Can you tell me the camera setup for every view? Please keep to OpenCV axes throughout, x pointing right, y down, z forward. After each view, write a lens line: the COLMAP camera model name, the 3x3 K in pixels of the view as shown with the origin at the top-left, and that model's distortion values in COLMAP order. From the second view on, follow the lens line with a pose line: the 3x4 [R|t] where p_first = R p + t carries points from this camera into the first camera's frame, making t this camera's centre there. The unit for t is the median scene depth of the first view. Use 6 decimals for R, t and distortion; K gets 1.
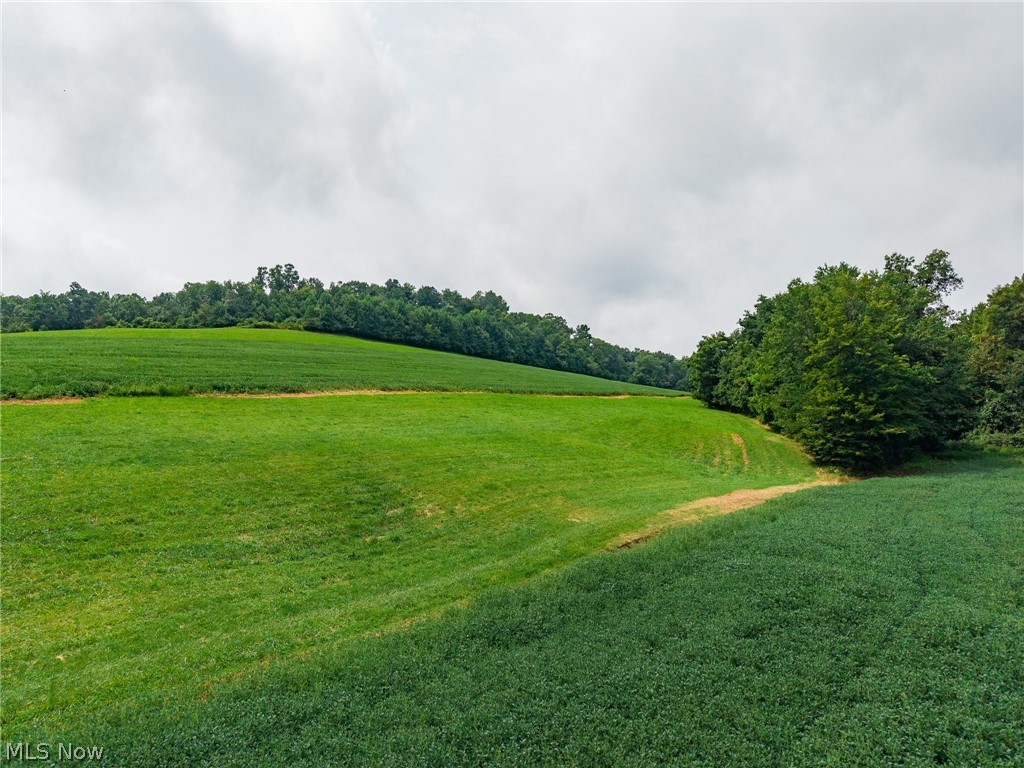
lens RADIAL K [[687.2, 0, 507.3], [0, 687.2, 380.8], [0, 0, 1]] dist [0.029349, -0.025914]
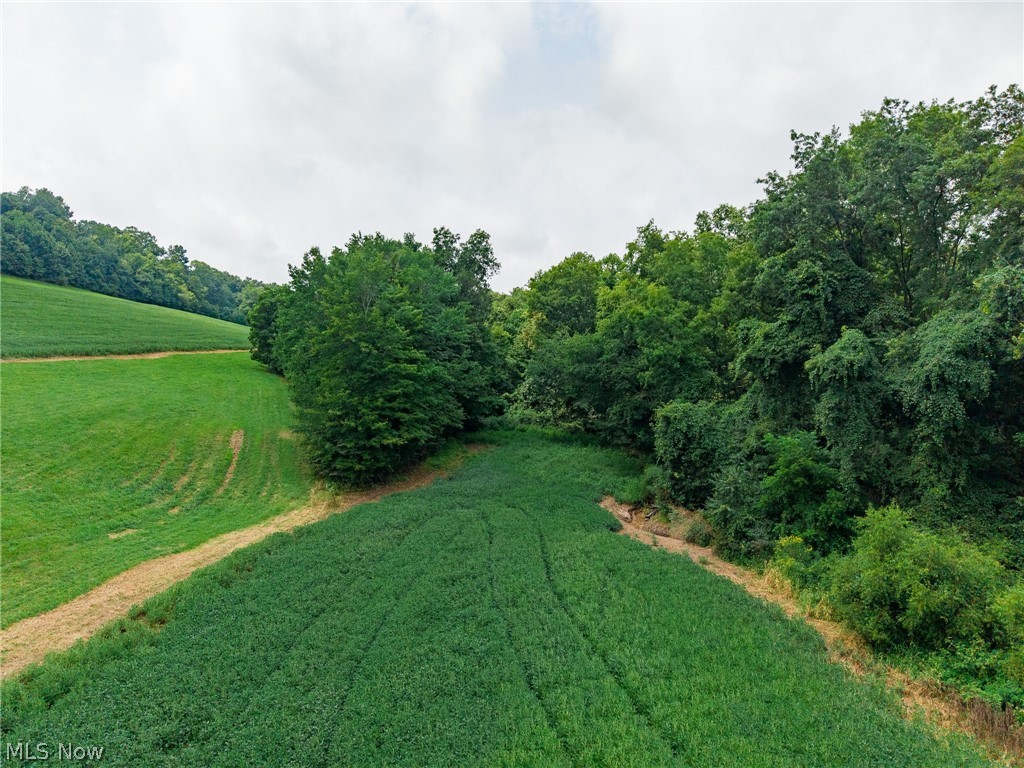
lens RADIAL K [[687.2, 0, 515.0], [0, 687.2, 386.3], [0, 0, 1]] dist [0.029349, -0.025914]
pose [[0.863385, 0.008902, 0.504467, 0.165453], [-0.064610, 0.993563, 0.093046, -0.059459], [-0.500391, -0.112929, 0.858403, 0.120493]]
